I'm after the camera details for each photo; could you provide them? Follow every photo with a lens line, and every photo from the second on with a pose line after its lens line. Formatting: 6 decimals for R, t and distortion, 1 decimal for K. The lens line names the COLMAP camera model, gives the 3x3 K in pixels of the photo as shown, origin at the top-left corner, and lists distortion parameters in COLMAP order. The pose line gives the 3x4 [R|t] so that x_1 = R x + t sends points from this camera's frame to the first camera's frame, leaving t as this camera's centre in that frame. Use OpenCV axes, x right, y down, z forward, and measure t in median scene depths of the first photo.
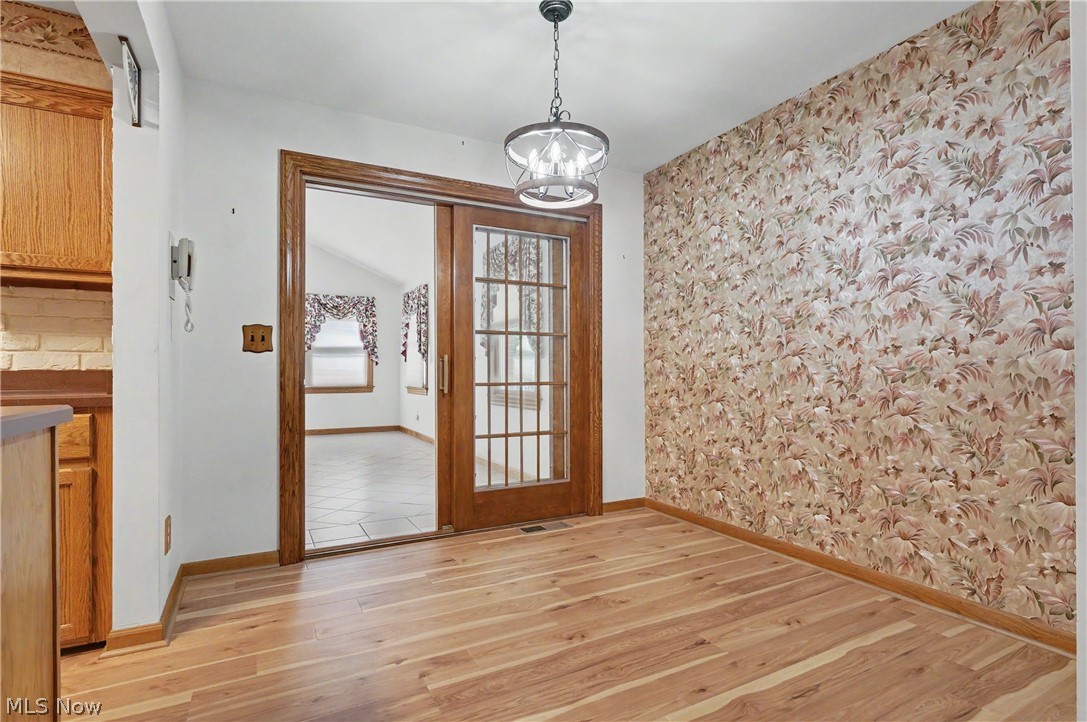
lens RADIAL K [[534.9, 0, 548.9], [0, 534.9, 367.3], [0, 0, 1]] dist [-0.013149, 0.005061]
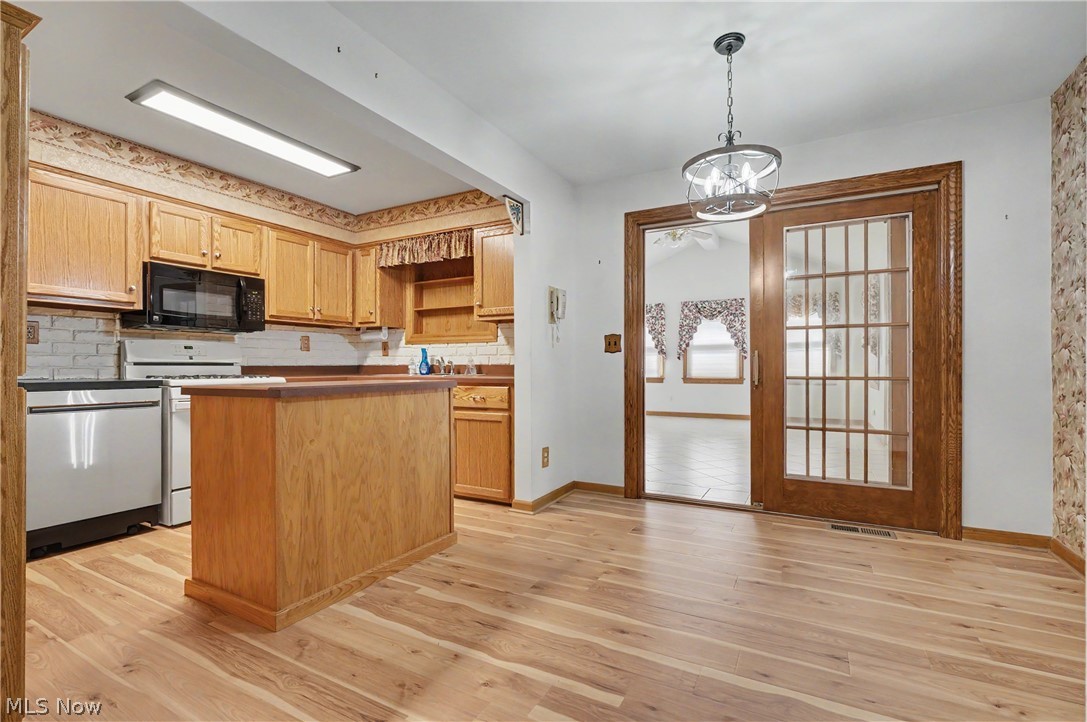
lens RADIAL K [[493.9, 0, 546.5], [0, 493.9, 365.7], [0, 0, 1]] dist [-0.012357, 0.002214]
pose [[0.548221, 0.002052, -0.836331, 0.512141], [0.007092, 0.999950, 0.007102, -0.002263], [0.836303, -0.009824, 0.548179, 0.077602]]
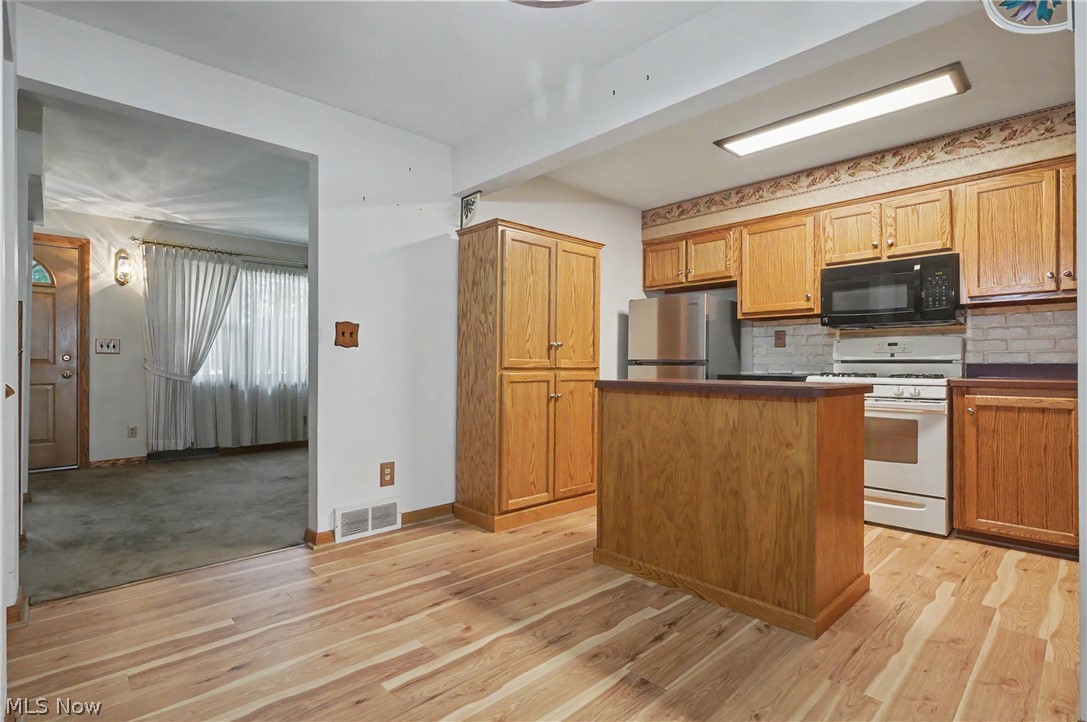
lens RADIAL K [[534.9, 0, 546.7], [0, 534.9, 363.8], [0, 0, 1]] dist [-0.013149, 0.005061]
pose [[-0.965350, 0.003177, -0.260939, 0.094130], [0.005473, 0.999952, -0.008072, 0.007181], [0.260901, -0.009221, -0.965321, 1.058489]]
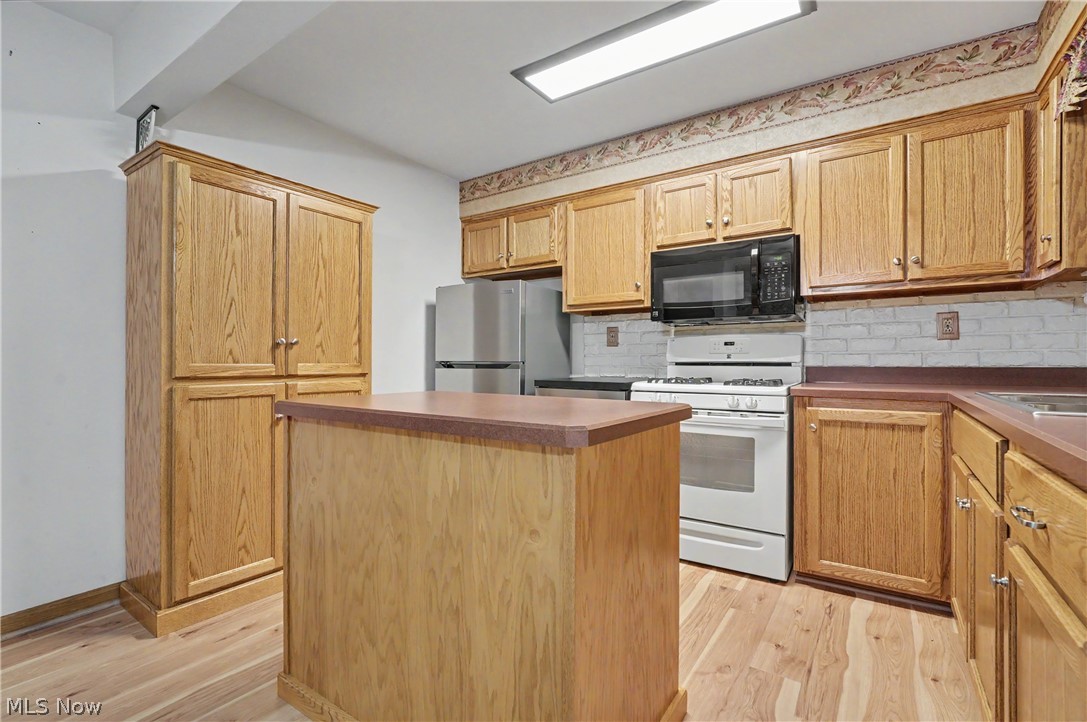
lens RADIAL K [[493.9, 0, 551.5], [0, 493.9, 365.7], [0, 0, 1]] dist [-0.012357, 0.002214]
pose [[-0.888719, 0.010508, -0.458332, -0.266917], [0.009344, 0.999945, 0.004806, -0.009070], [0.458358, -0.000012, -0.888768, 0.762621]]
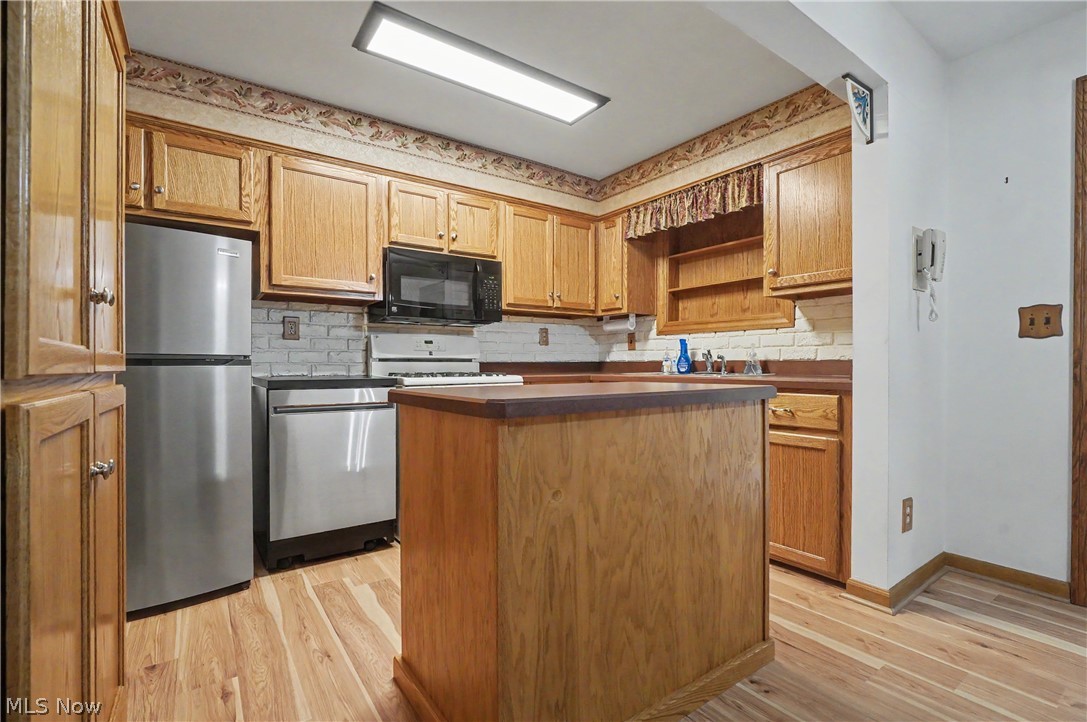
lens RADIAL K [[493.9, 0, 539.8], [0, 493.9, 367.9], [0, 0, 1]] dist [-0.012357, 0.002214]
pose [[0.117525, 0.012590, -0.992990, 0.125809], [0.009988, 0.999854, 0.013859, 0.000626], [0.993020, -0.011547, 0.117382, 0.123918]]
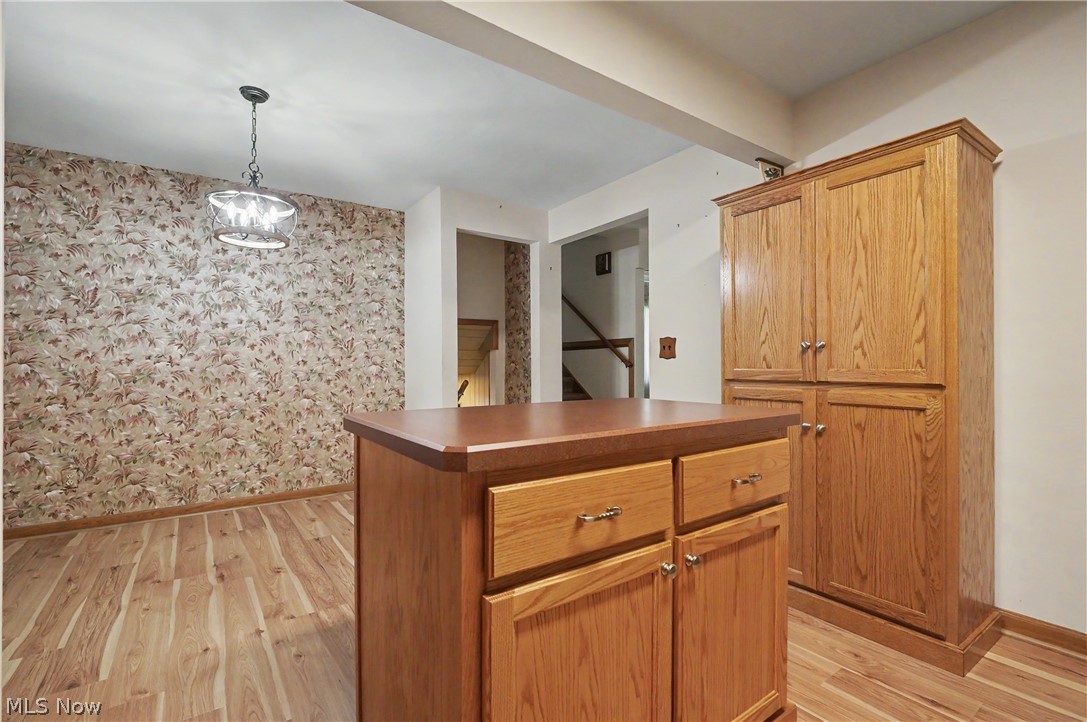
lens RADIAL K [[493.9, 0, 532.2], [0, 493.9, 363.9], [0, 0, 1]] dist [-0.012357, 0.002214]
pose [[-0.101576, 0.011407, 0.994762, -0.929403], [-0.002723, 0.999927, -0.011745, -0.010350], [-0.994824, -0.003902, -0.101537, 0.345771]]
